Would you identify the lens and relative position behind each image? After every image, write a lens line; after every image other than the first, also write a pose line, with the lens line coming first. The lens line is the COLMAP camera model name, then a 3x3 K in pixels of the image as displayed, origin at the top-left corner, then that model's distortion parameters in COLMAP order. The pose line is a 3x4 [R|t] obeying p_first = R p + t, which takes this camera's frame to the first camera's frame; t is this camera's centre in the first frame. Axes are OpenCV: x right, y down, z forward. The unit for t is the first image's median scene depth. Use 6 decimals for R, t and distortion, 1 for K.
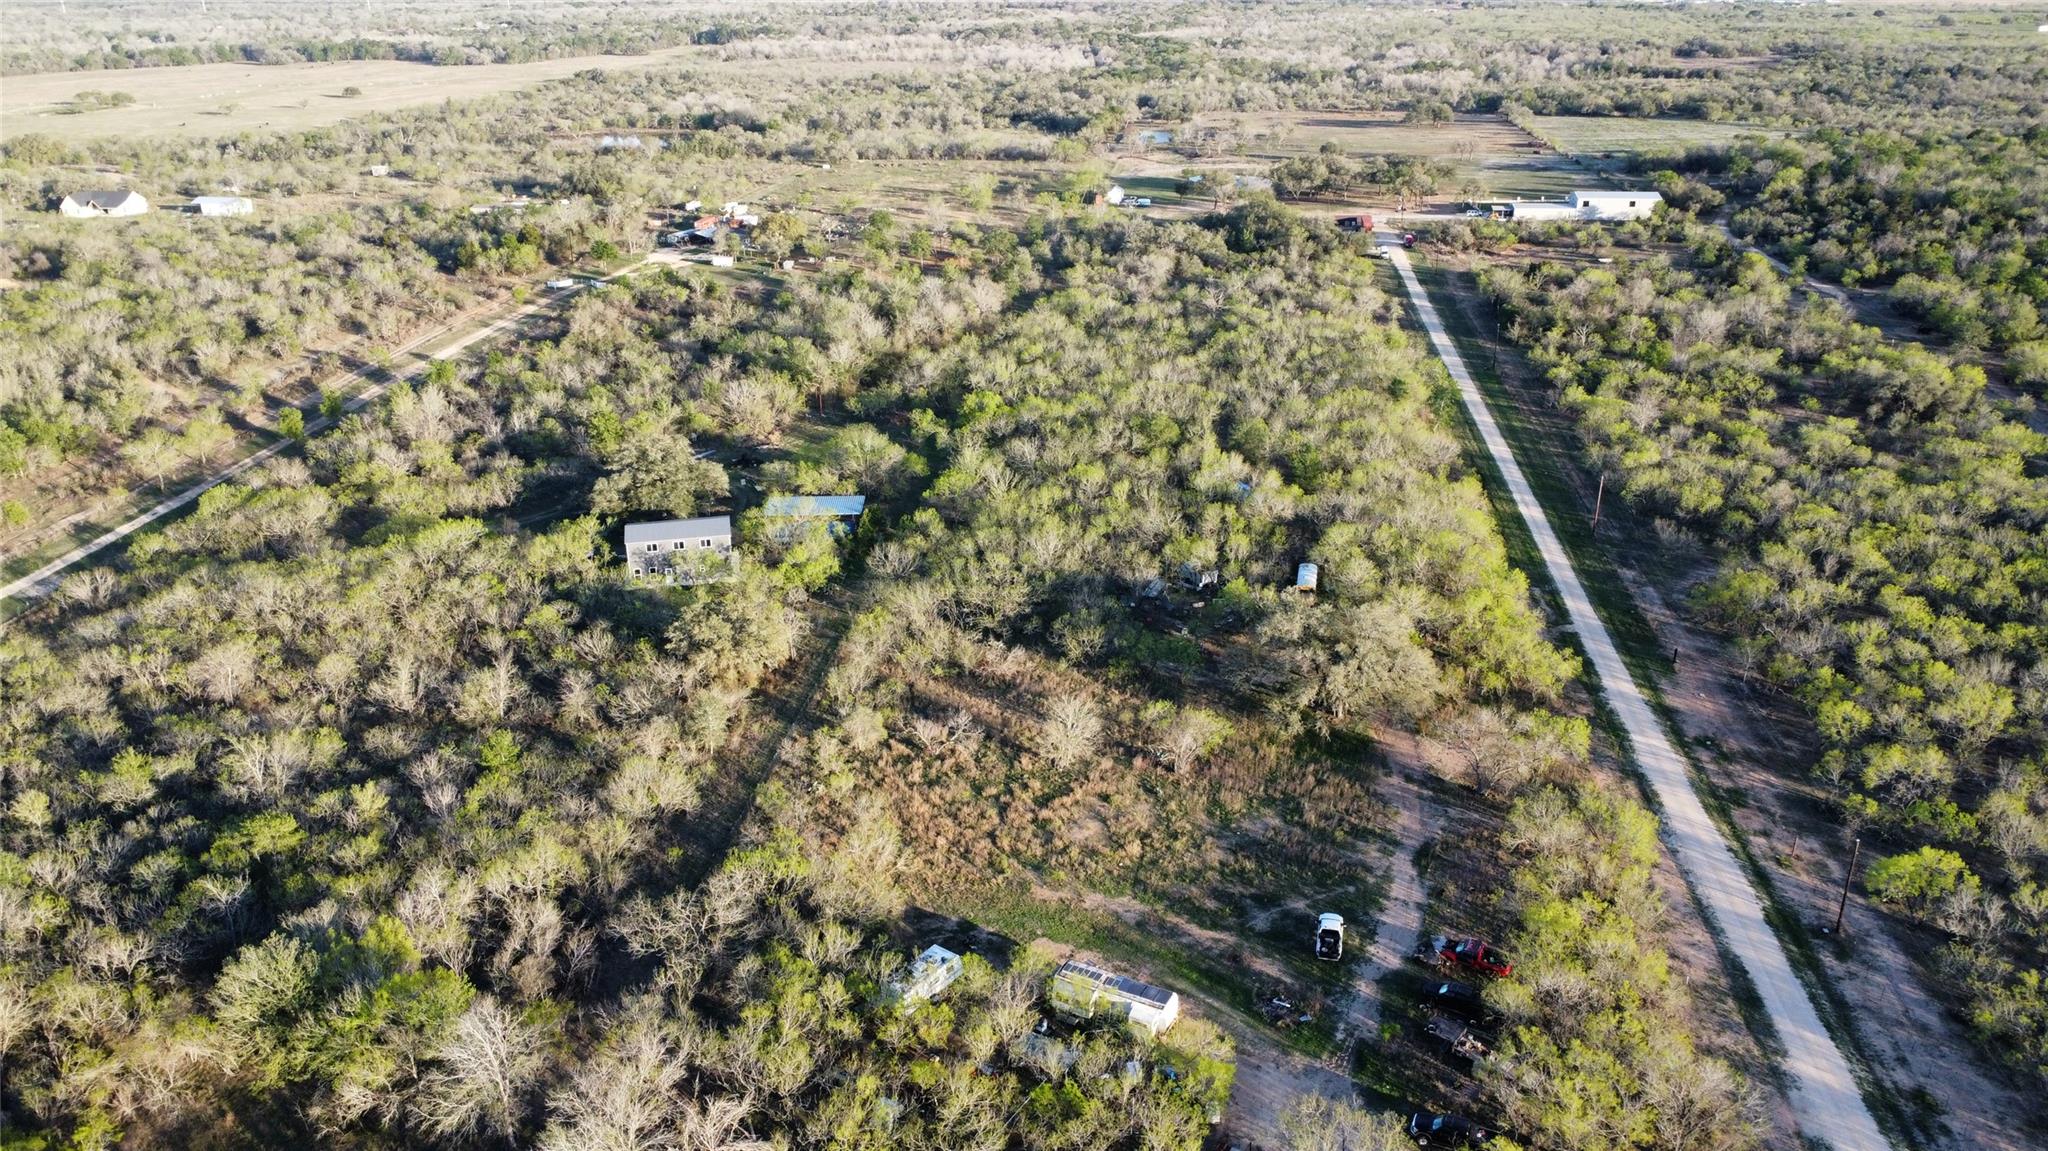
lens RADIAL K [[1465.3, 0, 1024.0], [0, 1465.3, 575.5], [0, 0, 1]] dist [-0.003859, -0.001870]
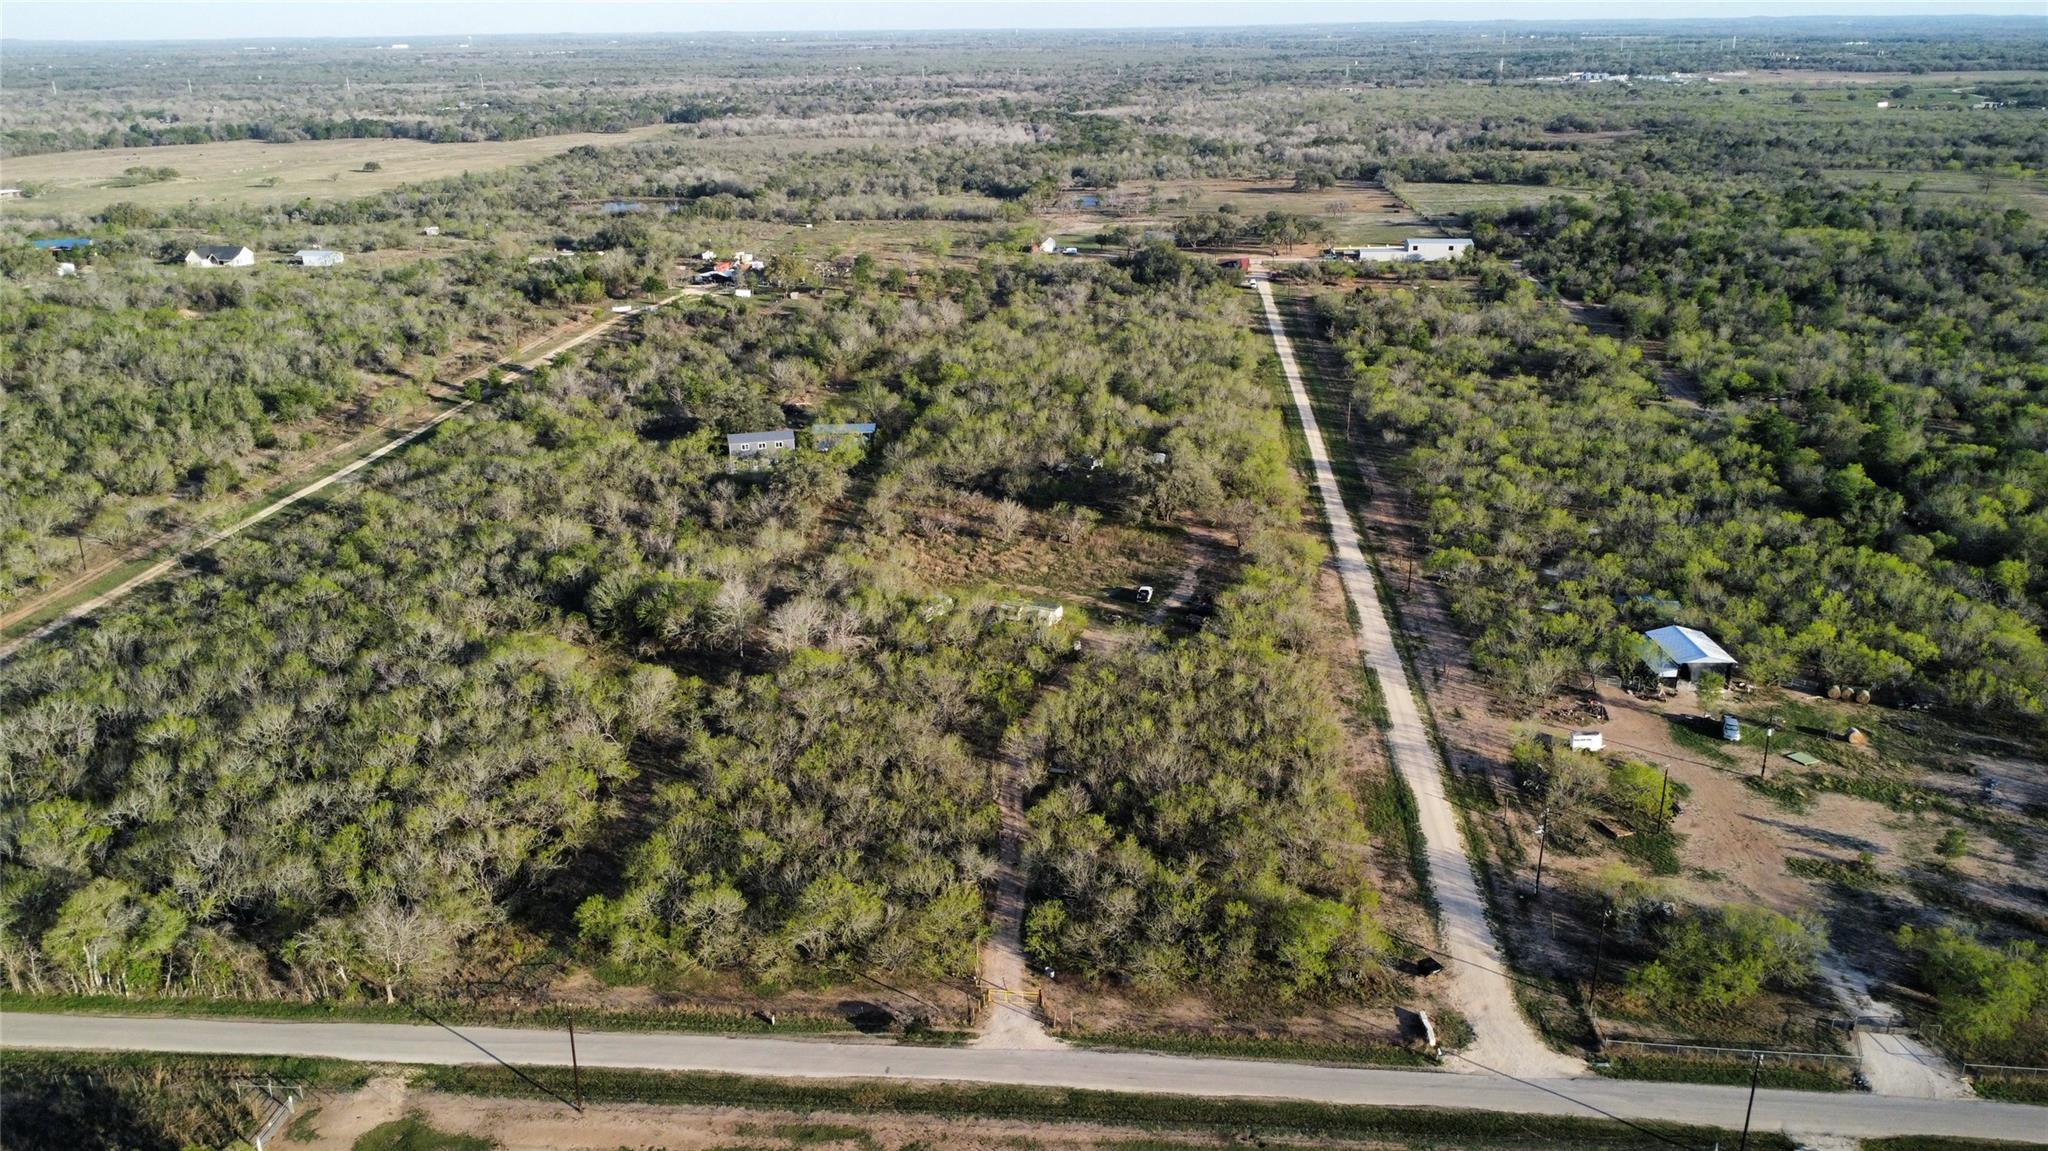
lens RADIAL K [[1465.3, 0, 1024.0], [0, 1465.3, 575.5], [0, 0, 1]] dist [-0.003859, -0.001870]
pose [[0.999382, -0.012774, 0.032740, -0.003184], [0.014266, 0.998851, -0.045741, 0.085979], [-0.032118, 0.046180, 0.998417, -0.255122]]
